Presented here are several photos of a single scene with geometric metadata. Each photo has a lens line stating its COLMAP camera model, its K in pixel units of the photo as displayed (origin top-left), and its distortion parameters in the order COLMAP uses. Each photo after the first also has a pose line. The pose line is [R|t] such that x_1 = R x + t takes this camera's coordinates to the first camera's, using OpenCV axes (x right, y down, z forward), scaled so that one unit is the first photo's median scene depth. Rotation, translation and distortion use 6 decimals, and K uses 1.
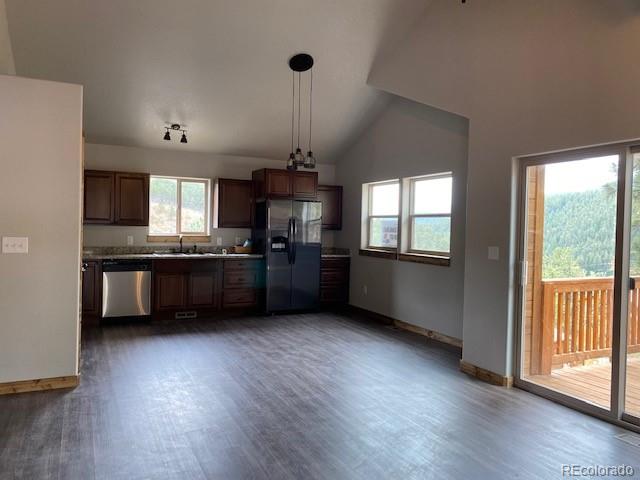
lens RADIAL K [[486.3, 0, 320.0], [0, 486.3, 240.0], [0, 0, 1]] dist [0.040074, -0.003695]
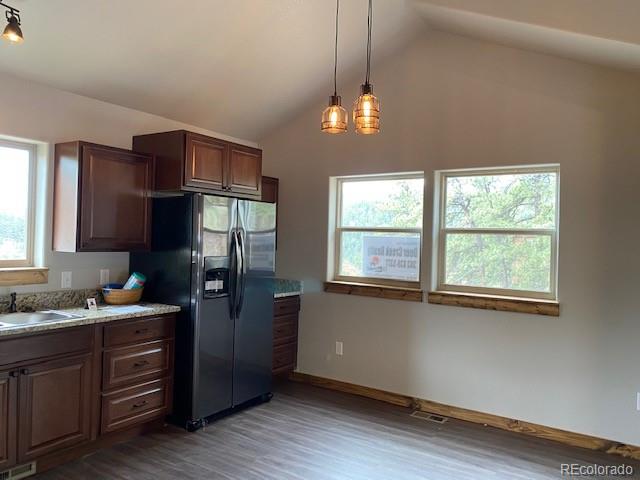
lens RADIAL K [[486.3, 0, 320.0], [0, 486.3, 240.0], [0, 0, 1]] dist [0.040074, -0.003695]
pose [[0.858070, 0.000394, 0.513533, -0.249281], [0.005378, 0.999938, -0.009754, -0.029813], [-0.513505, 0.011132, 0.858014, 0.495341]]
